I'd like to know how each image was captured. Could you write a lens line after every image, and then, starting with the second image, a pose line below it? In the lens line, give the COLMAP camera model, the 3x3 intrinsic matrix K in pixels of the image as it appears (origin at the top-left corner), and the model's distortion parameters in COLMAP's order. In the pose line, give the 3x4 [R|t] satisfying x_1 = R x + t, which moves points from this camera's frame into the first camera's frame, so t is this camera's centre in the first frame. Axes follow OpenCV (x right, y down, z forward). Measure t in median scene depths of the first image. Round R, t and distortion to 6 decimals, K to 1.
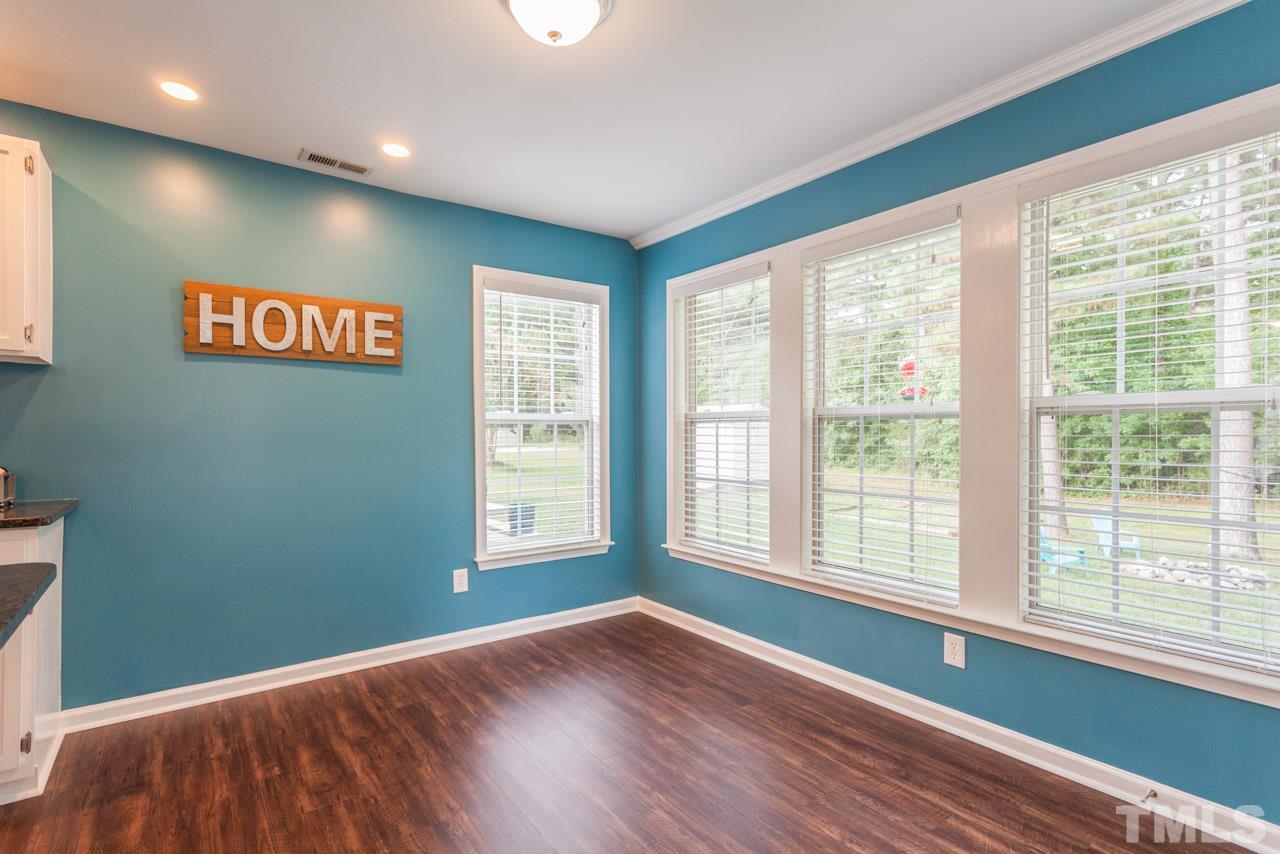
lens RADIAL K [[611.5, 0, 636.6], [0, 611.5, 431.7], [0, 0, 1]] dist [0.012198, -0.000611]
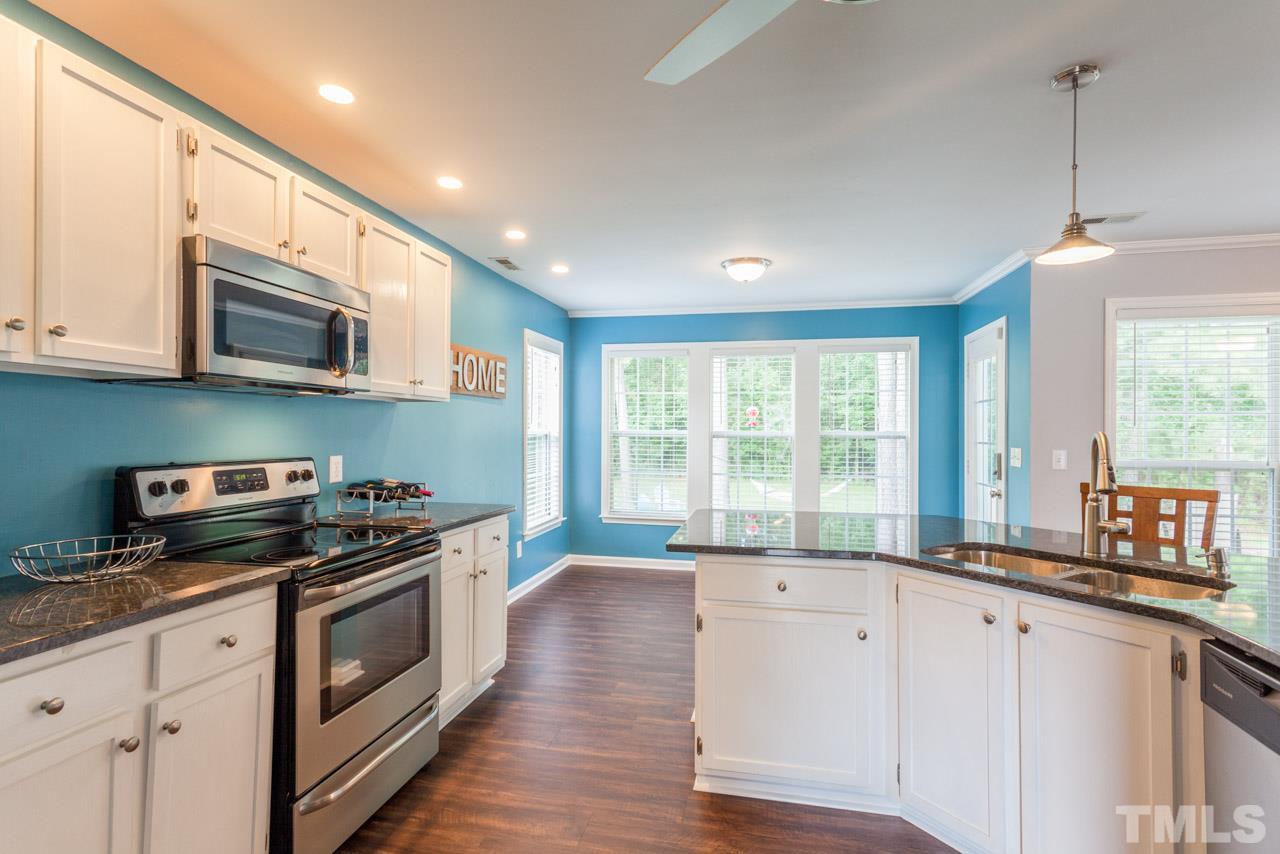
lens RADIAL K [[624.7, 0, 636.0], [0, 624.7, 421.8], [0, 0, 1]] dist [0.010666, -0.002101]
pose [[0.751311, 0.013928, 0.659802, -1.322591], [-0.009051, 0.999901, -0.010800, -0.051133], [-0.659887, 0.002142, 0.751362, -0.343000]]
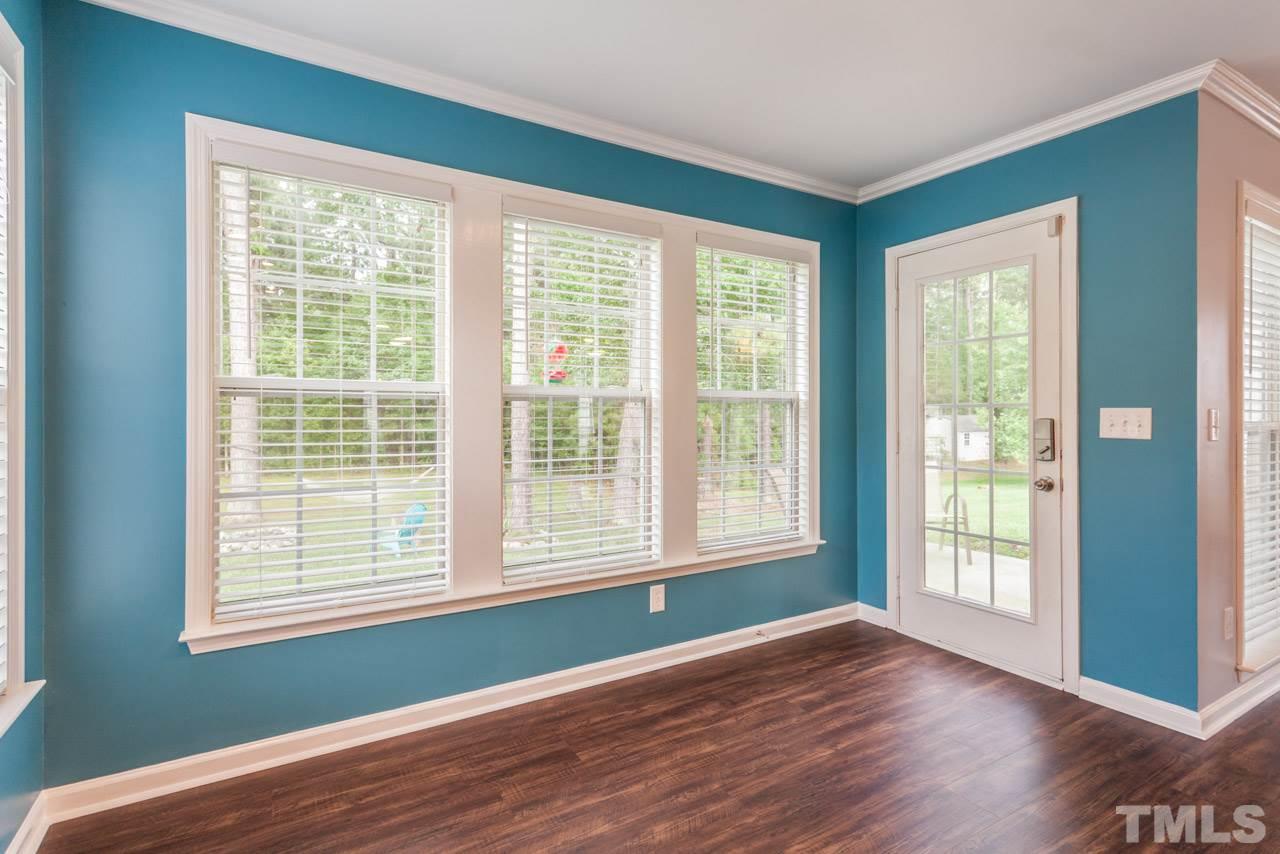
lens RADIAL K [[621.4, 0, 630.4], [0, 621.4, 413.1], [0, 0, 1]] dist [0.012448, -0.000296]
pose [[0.096640, 0.007040, 0.995294, -0.612209], [-0.005395, 0.999964, -0.006549, 0.005034], [-0.995305, -0.004737, 0.096675, 0.835319]]
